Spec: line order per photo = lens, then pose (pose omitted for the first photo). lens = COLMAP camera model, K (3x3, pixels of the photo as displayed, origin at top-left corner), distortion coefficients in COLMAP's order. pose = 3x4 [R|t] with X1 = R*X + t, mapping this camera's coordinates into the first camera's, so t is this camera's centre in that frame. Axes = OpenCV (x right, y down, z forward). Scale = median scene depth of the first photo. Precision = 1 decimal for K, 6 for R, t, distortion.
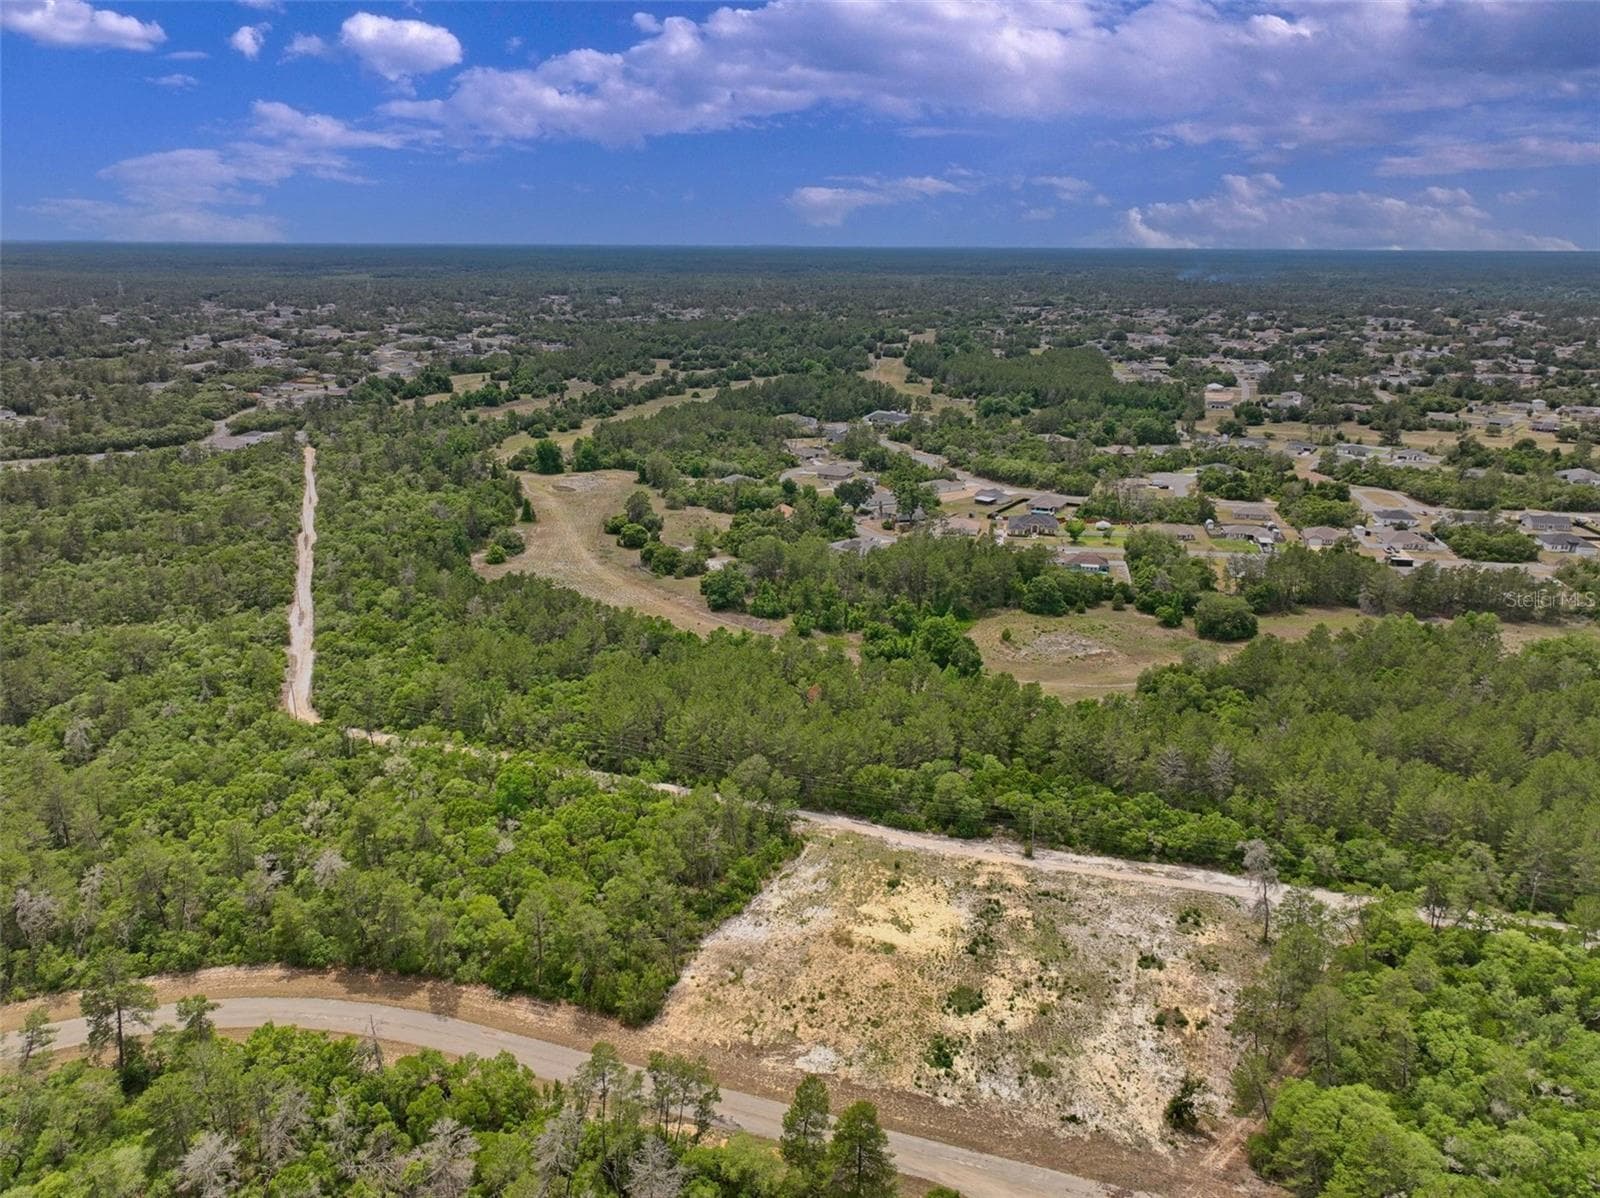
lens RADIAL K [[1125.0, 0, 796.5], [0, 1125.0, 597.5], [0, 0, 1]] dist [0.009205, -0.007368]
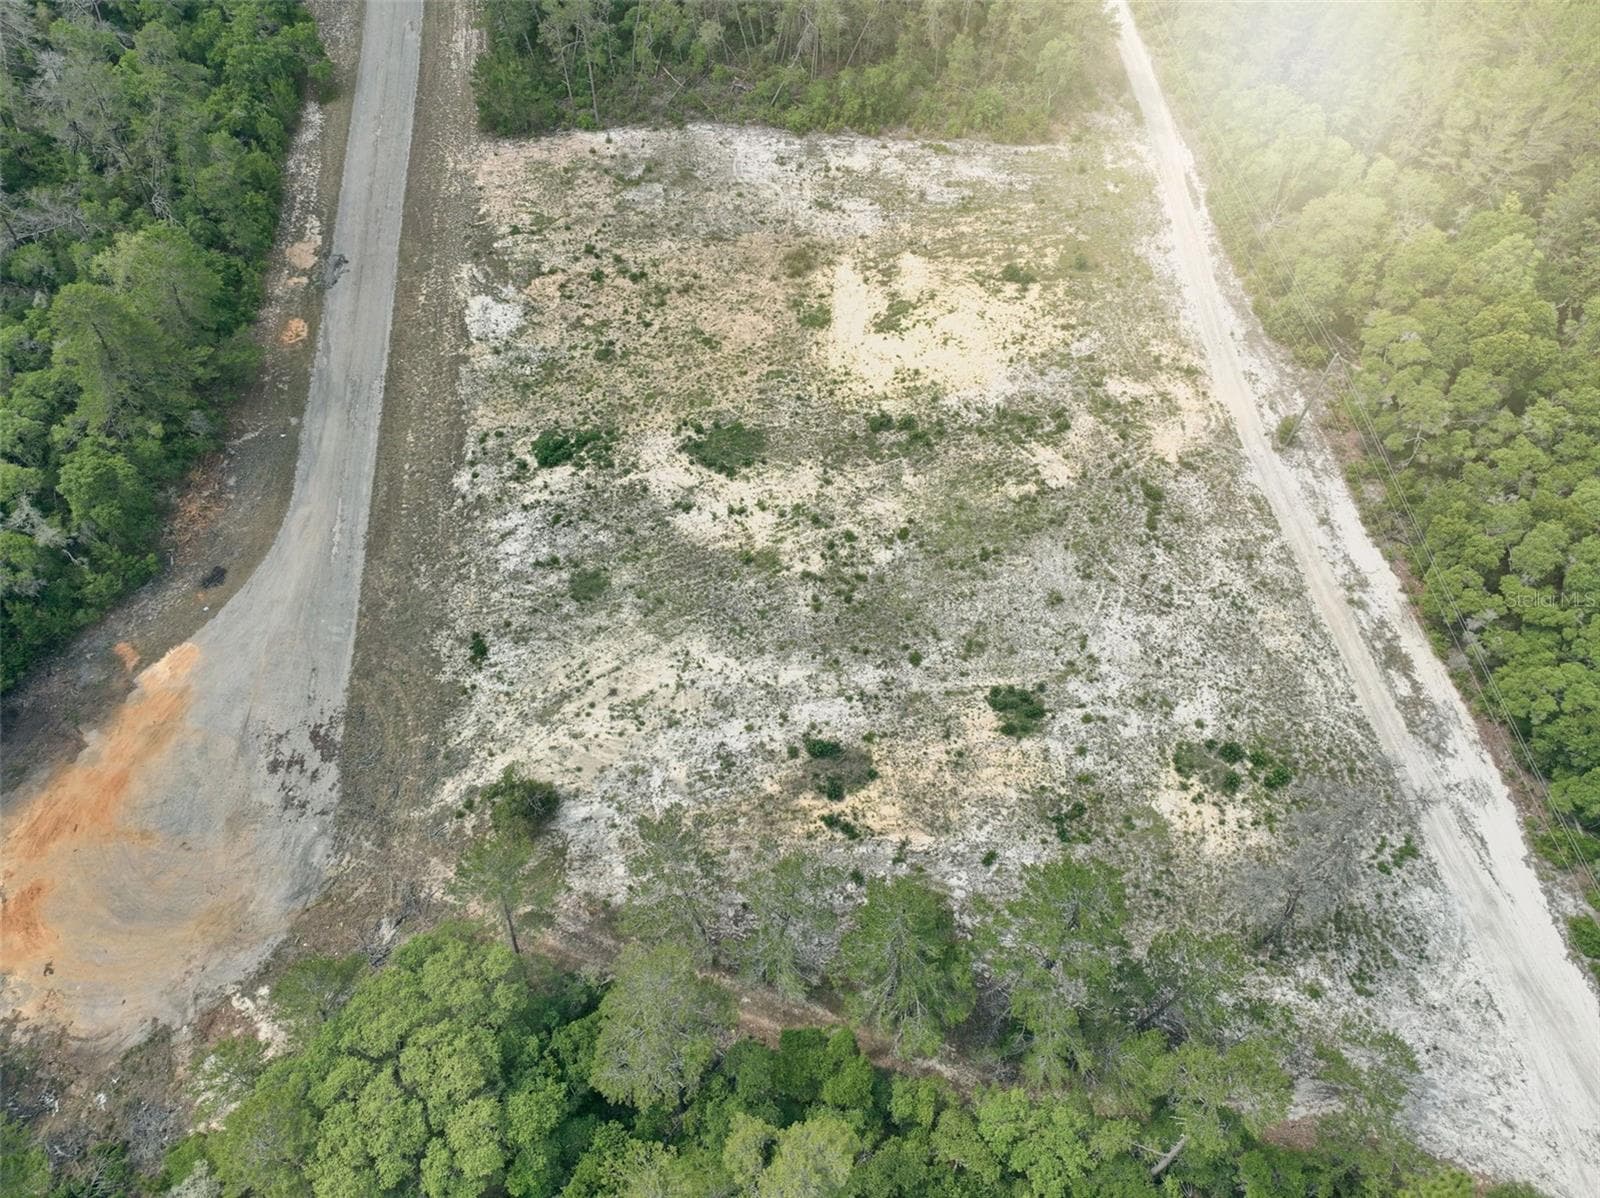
lens RADIAL K [[1125.0, 0, 796.5], [0, 1125.0, 597.5], [0, 0, 1]] dist [0.009205, -0.007368]
pose [[0.402686, 0.767691, -0.498493, 0.439590], [-0.263772, 0.618821, 0.739922, -0.012821], [0.876509, -0.166469, 0.451686, 0.681504]]
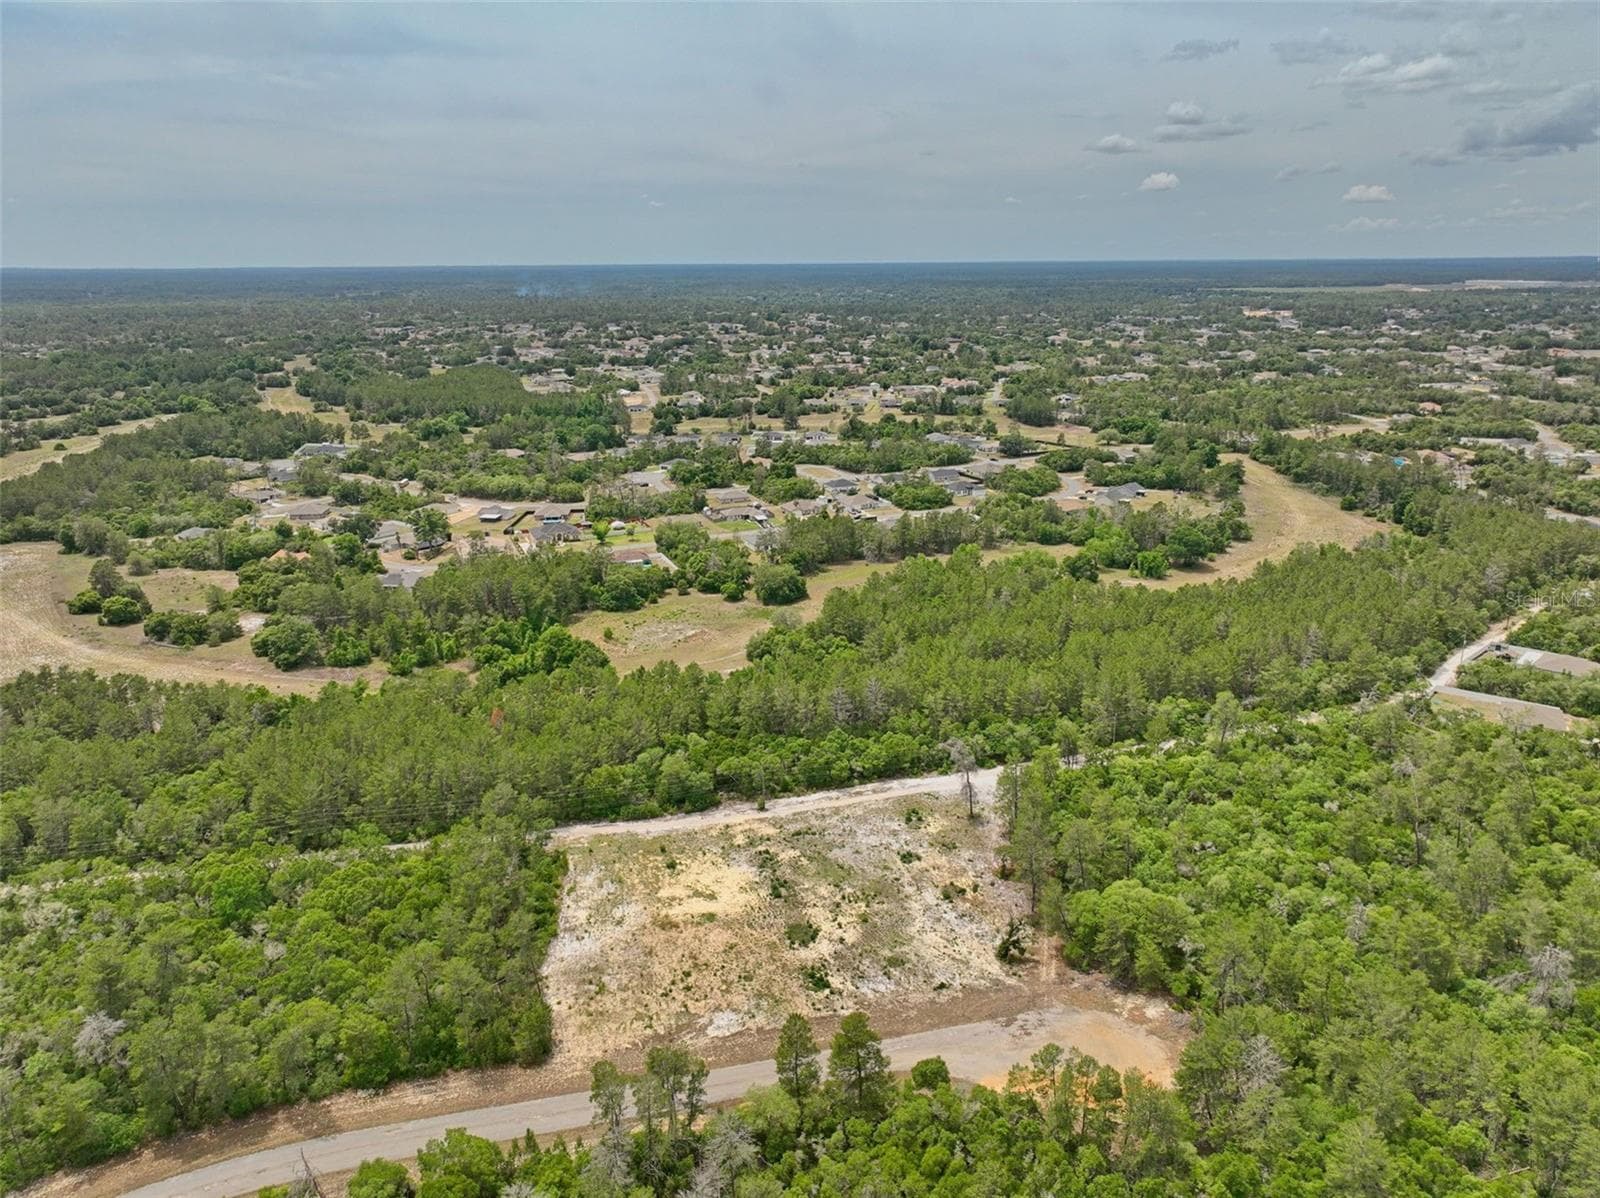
lens RADIAL K [[1125.0, 0, 796.5], [0, 1125.0, 597.5], [0, 0, 1]] dist [0.009205, -0.007368]
pose [[0.841186, -0.168798, 0.513724, -0.329292], [0.176332, 0.983726, 0.034499, -0.008580], [-0.511187, 0.061566, 0.857261, 0.022619]]
